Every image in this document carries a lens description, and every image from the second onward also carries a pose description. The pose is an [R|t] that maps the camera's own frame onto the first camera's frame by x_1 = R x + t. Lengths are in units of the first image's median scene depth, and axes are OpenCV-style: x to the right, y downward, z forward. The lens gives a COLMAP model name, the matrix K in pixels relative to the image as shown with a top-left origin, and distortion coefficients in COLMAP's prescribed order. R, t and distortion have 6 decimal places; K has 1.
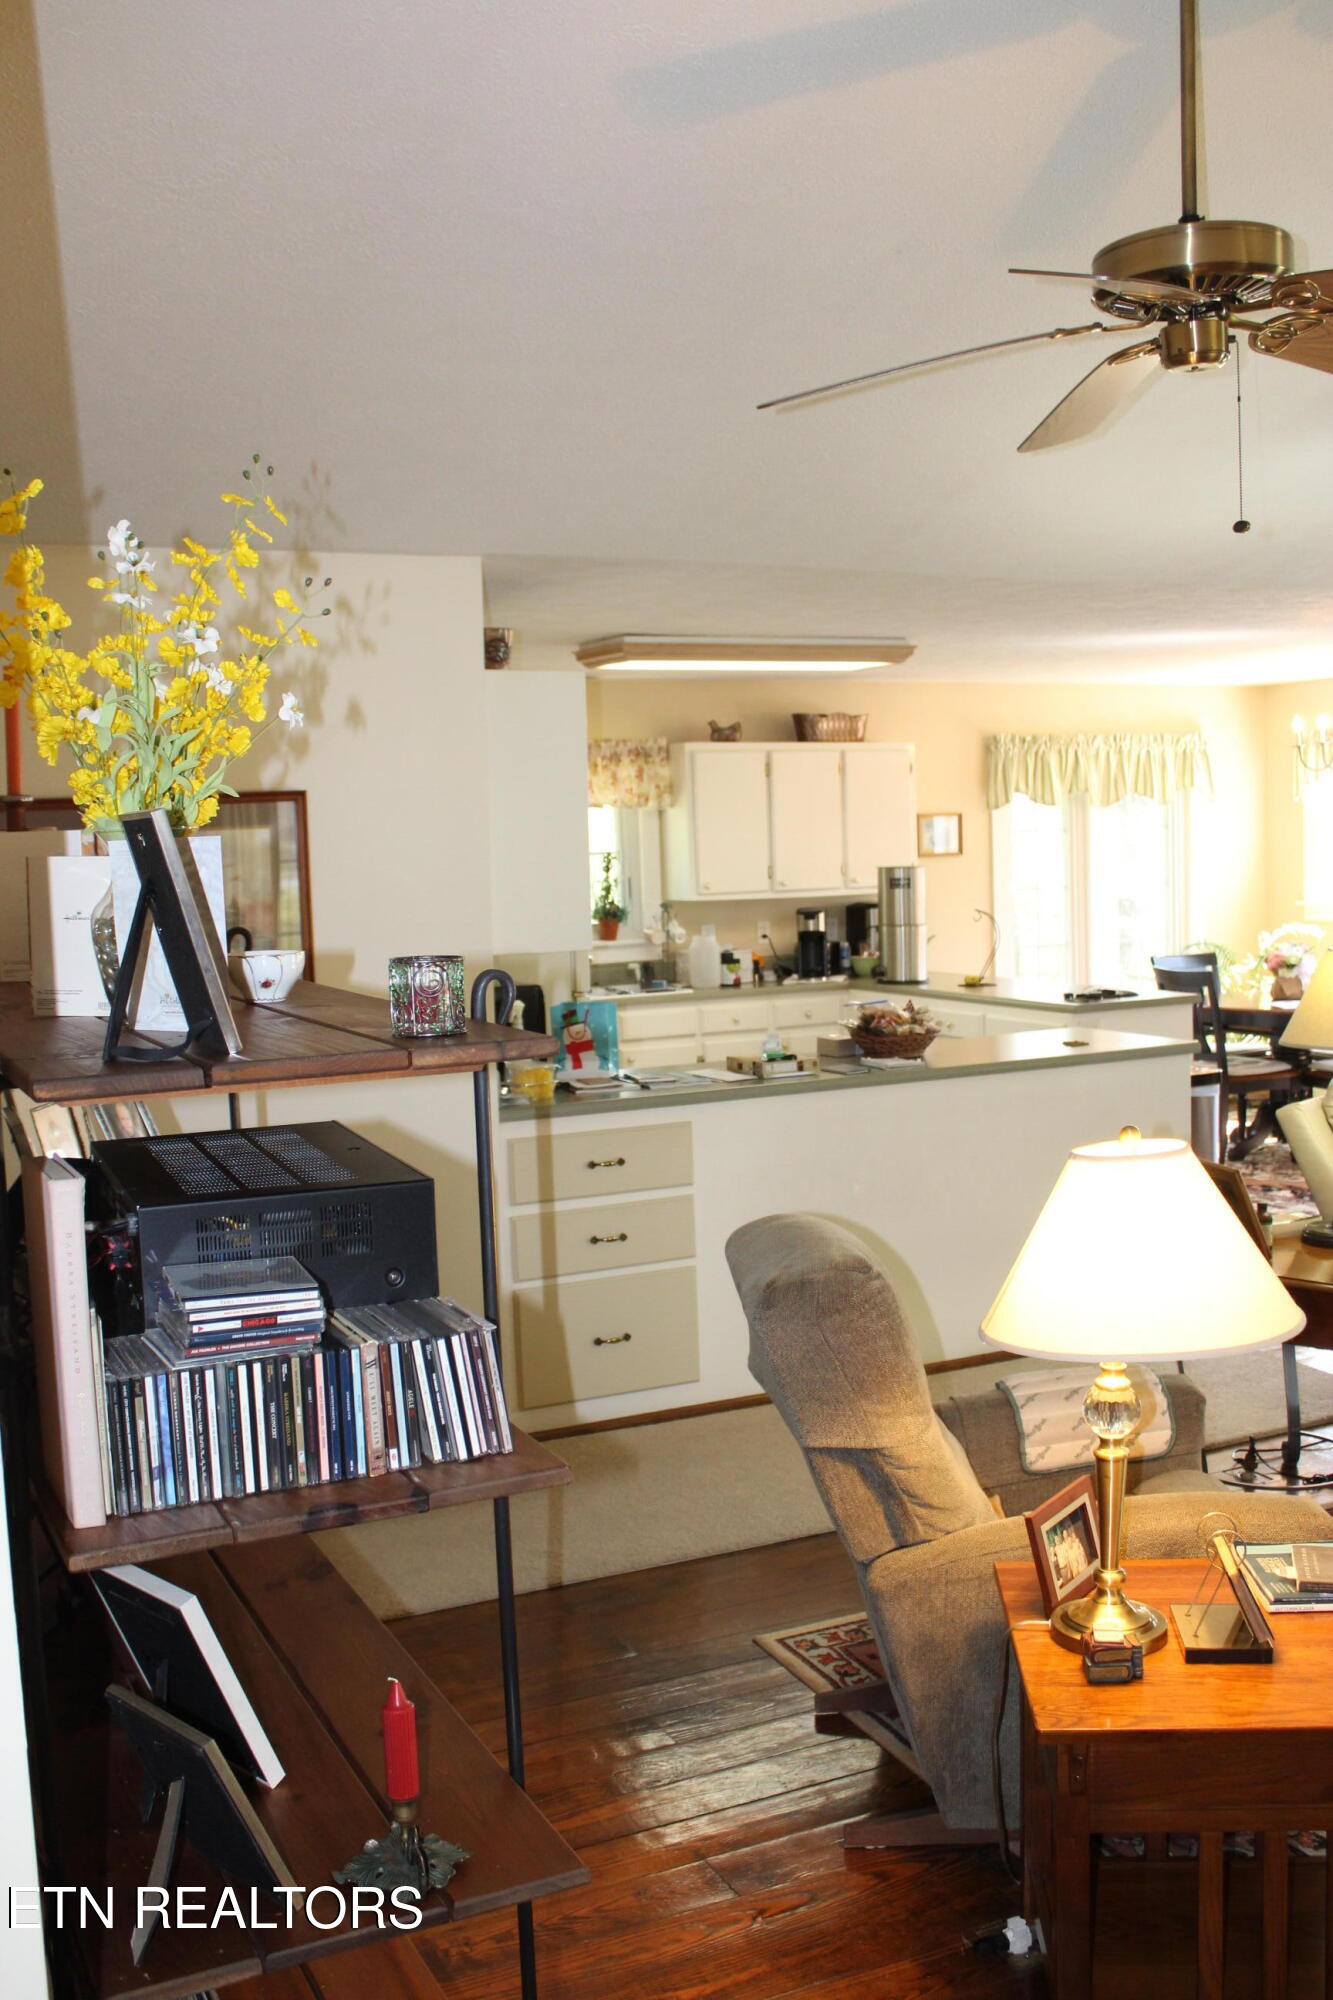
lens RADIAL K [[1990.4, 0, 665.1], [0, 1990.4, 1012.1], [0, 0, 1]] dist [0.012028, 0.000000]
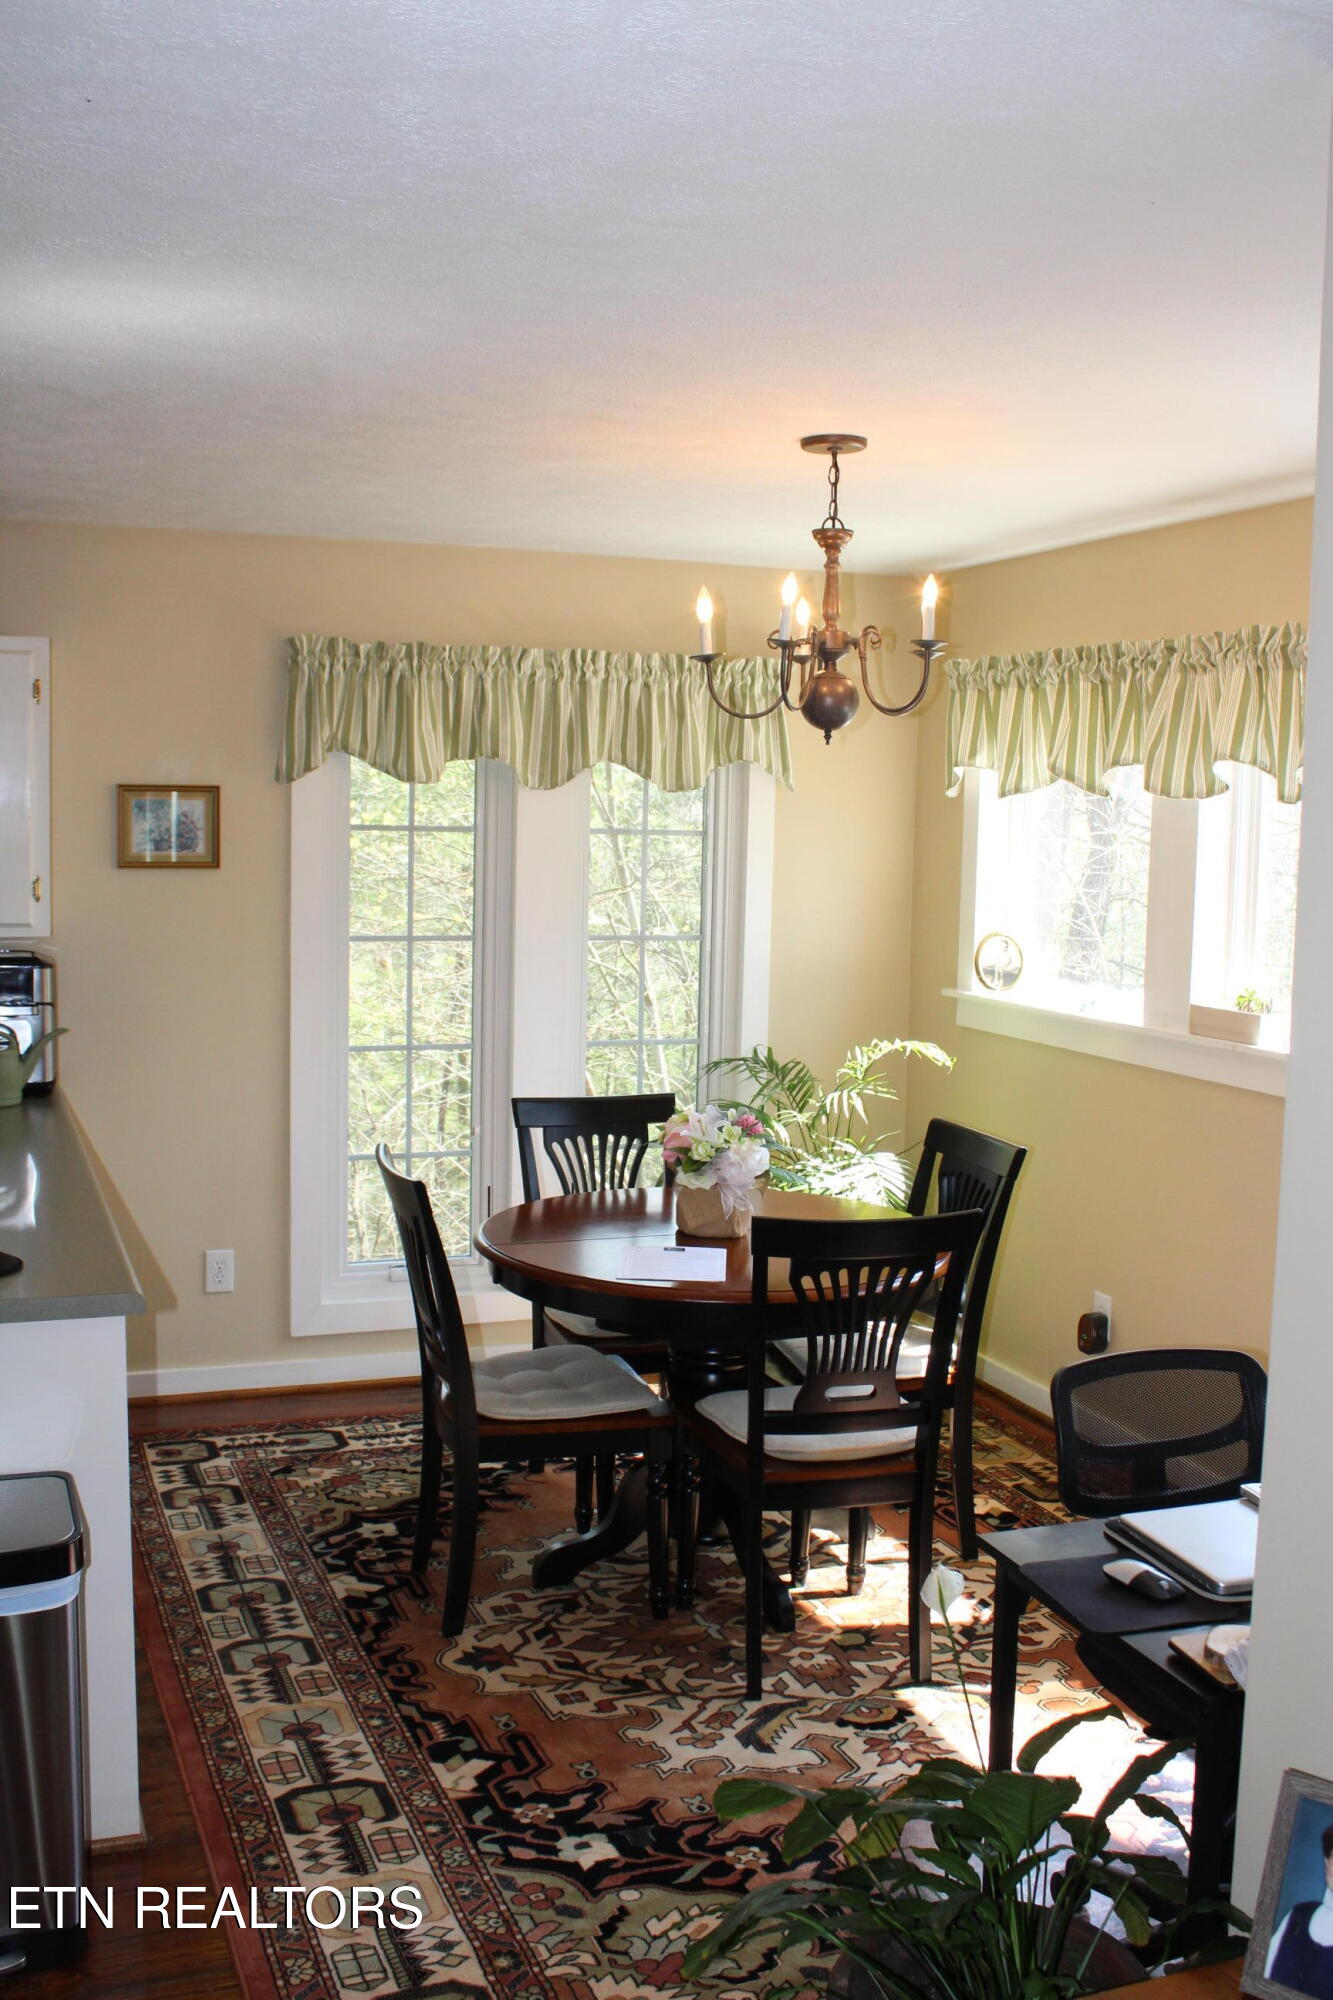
lens RADIAL K [[1990.4, 0, 667.3], [0, 1990.4, 993.0], [0, 0, 1]] dist [0.012028, 0.000000]
pose [[0.995167, 0.054406, -0.081754, 0.302532], [-0.054275, 0.998519, 0.003818, -0.055103], [0.081840, 0.000638, 0.996645, 0.498145]]
